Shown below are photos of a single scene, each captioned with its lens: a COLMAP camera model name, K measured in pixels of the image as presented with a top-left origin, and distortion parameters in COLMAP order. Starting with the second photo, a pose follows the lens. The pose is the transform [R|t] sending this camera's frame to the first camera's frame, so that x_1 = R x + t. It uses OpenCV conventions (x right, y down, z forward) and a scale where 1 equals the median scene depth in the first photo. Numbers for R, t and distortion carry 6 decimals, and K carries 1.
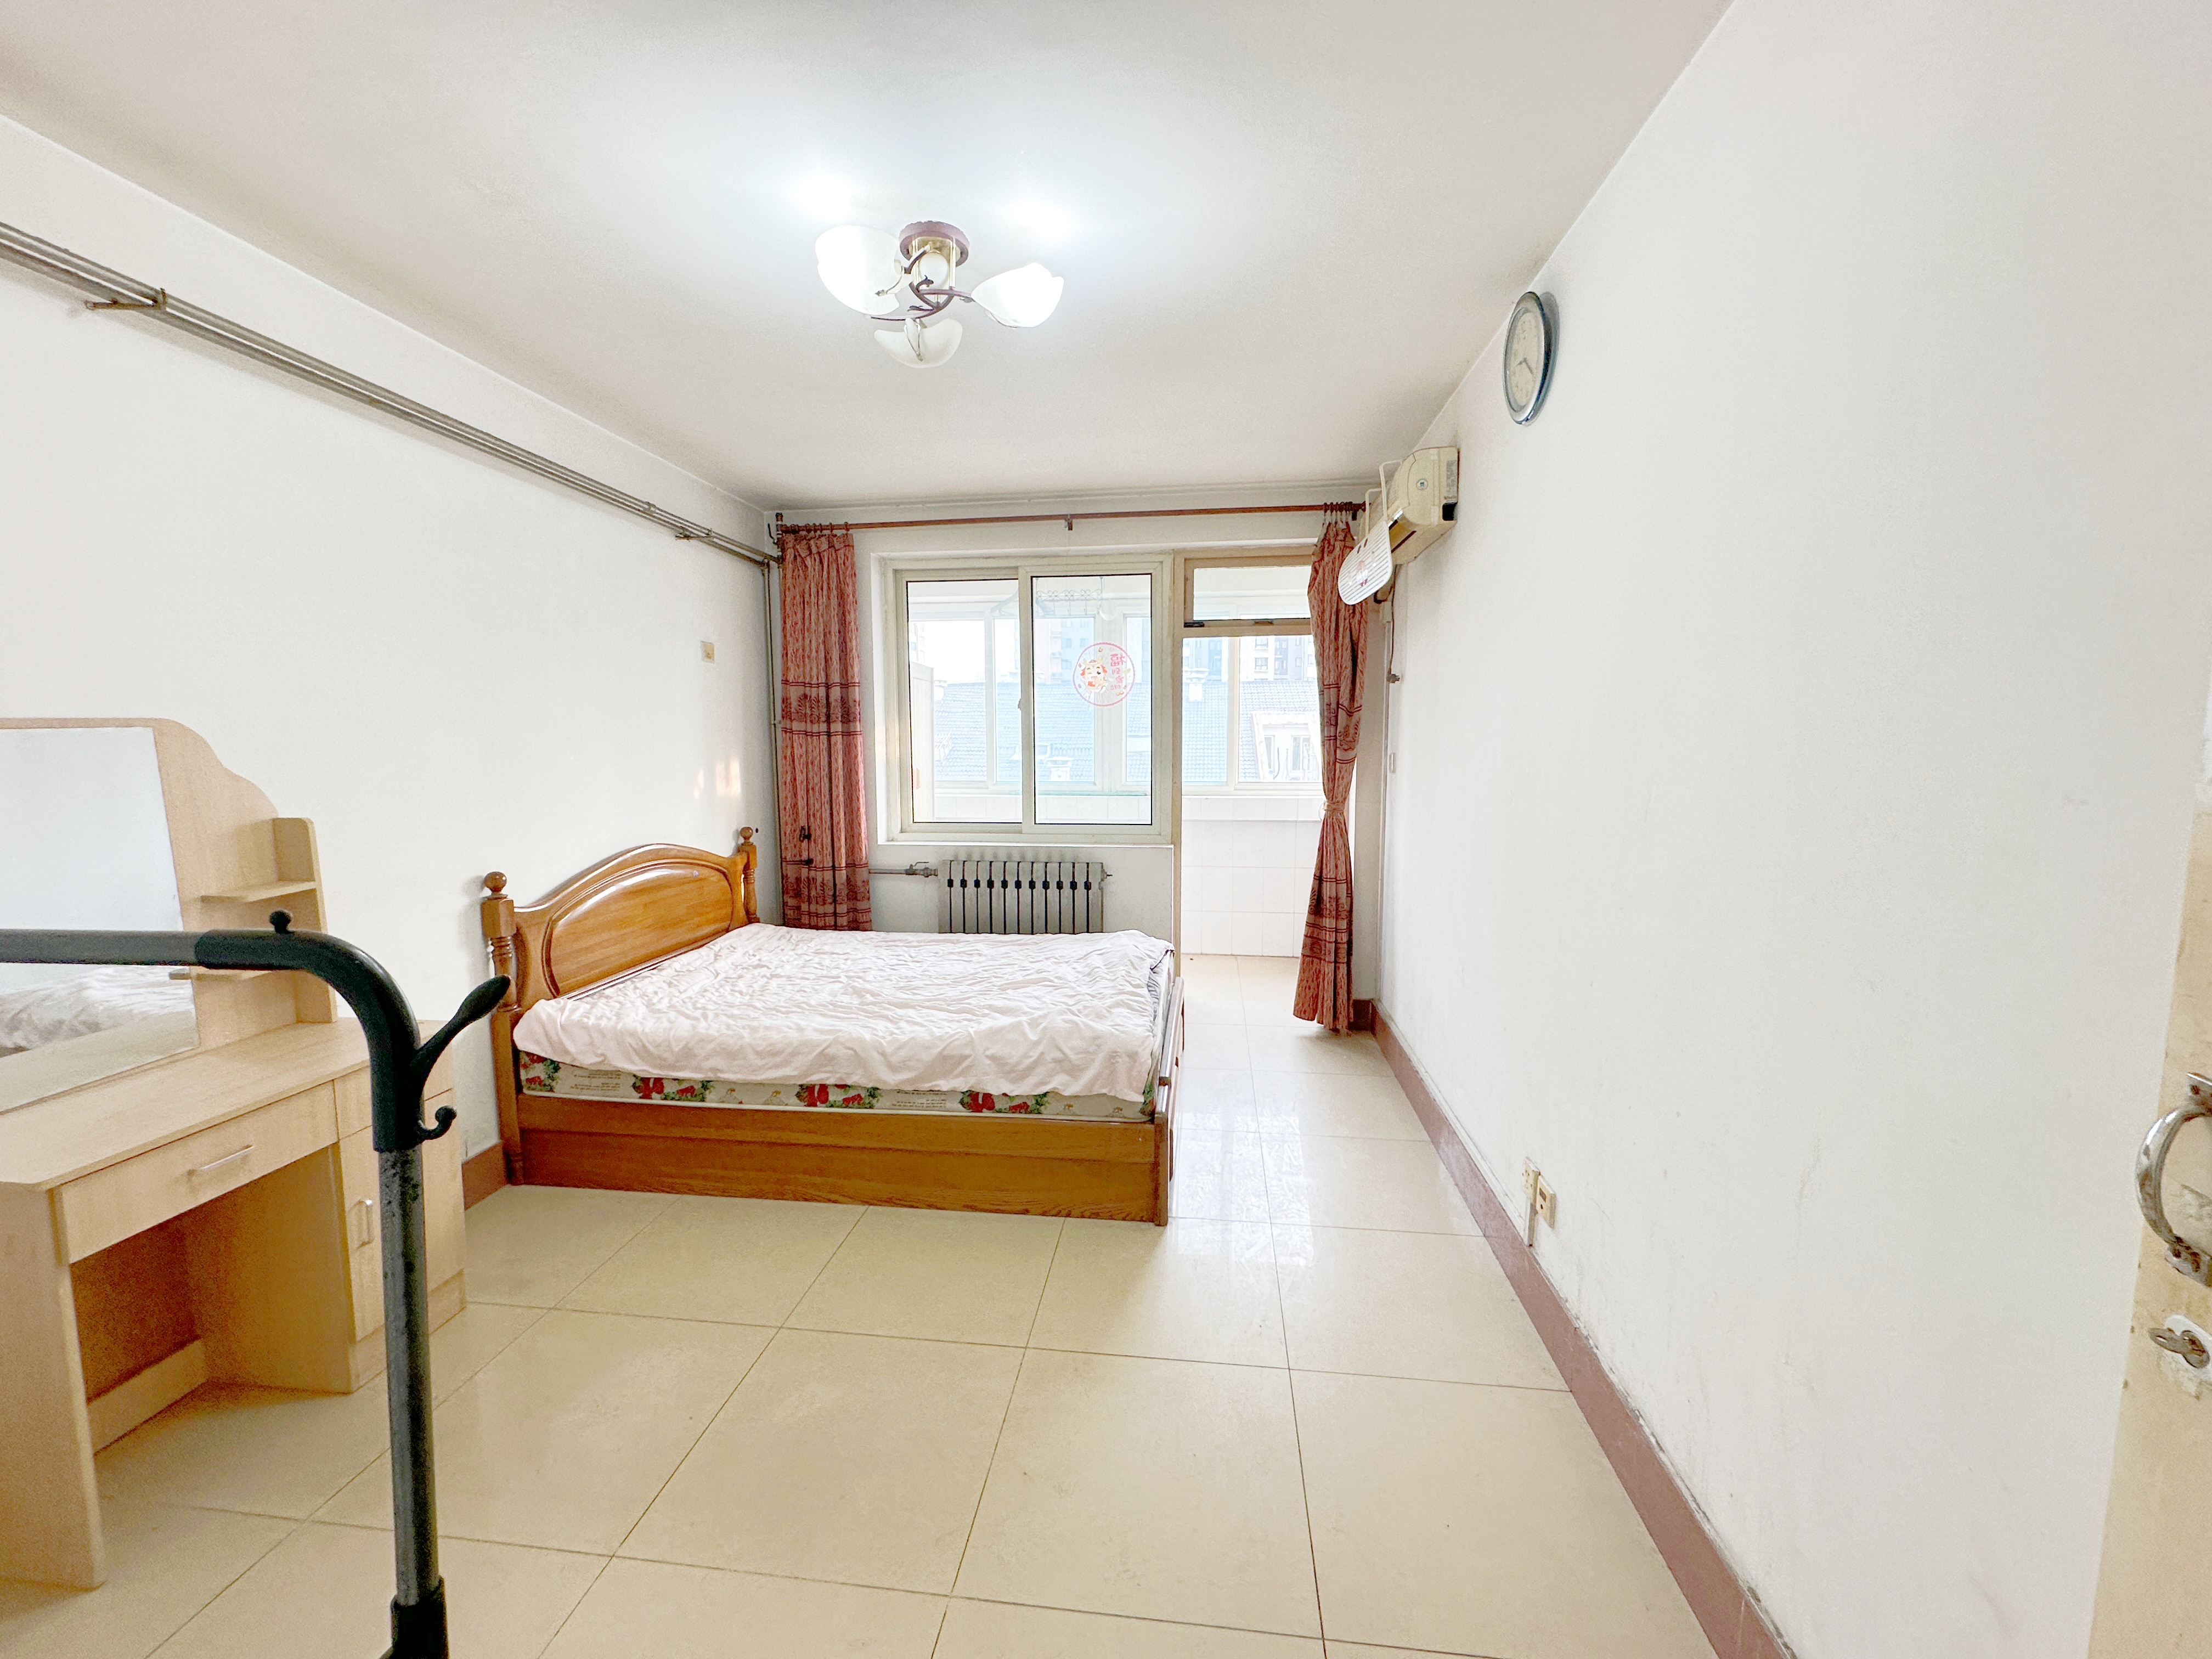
lens RADIAL K [[888.6, 0, 1103.6], [0, 888.6, 829.4], [0, 0, 1]] dist [0.000249, 0.000035]
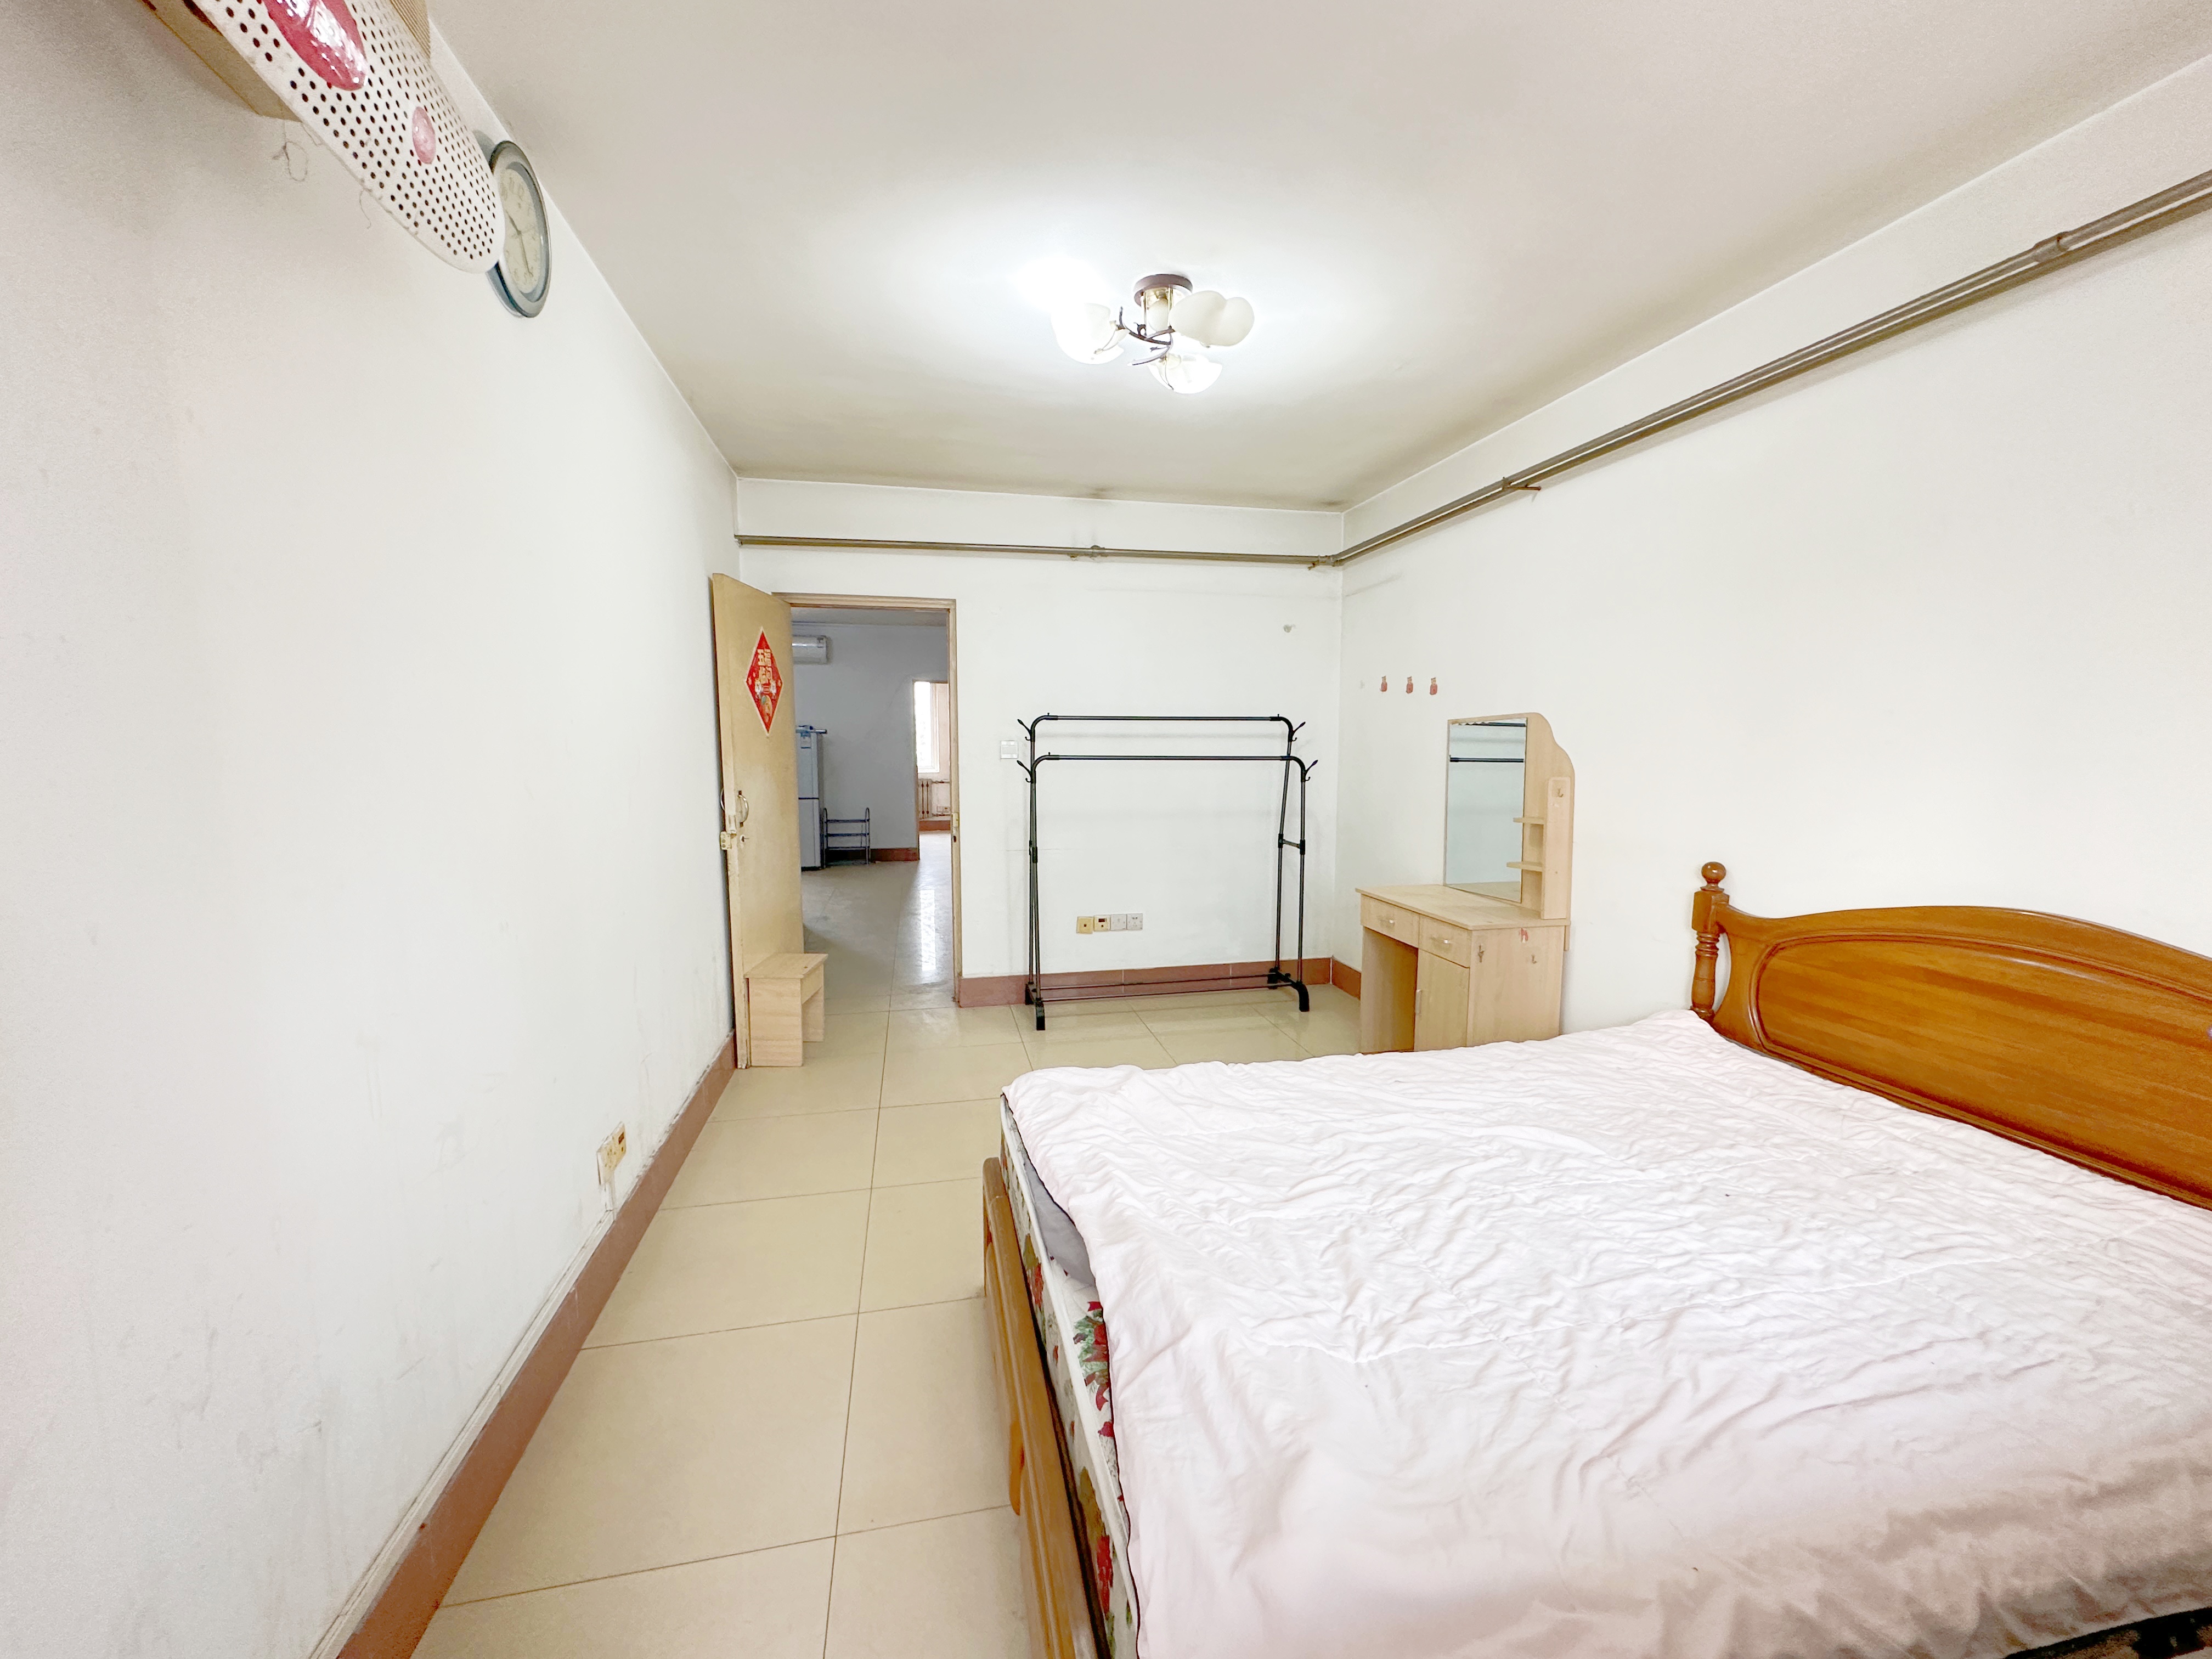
lens RADIAL K [[888.6, 0, 1107.3], [0, 888.6, 828.8], [0, 0, 1]] dist [0.000249, 0.000035]
pose [[-0.948945, 0.027231, -0.314265, 0.202453], [-0.035229, 0.980886, 0.191367, -0.144010], [0.313469, 0.192668, -0.929847, 1.697422]]
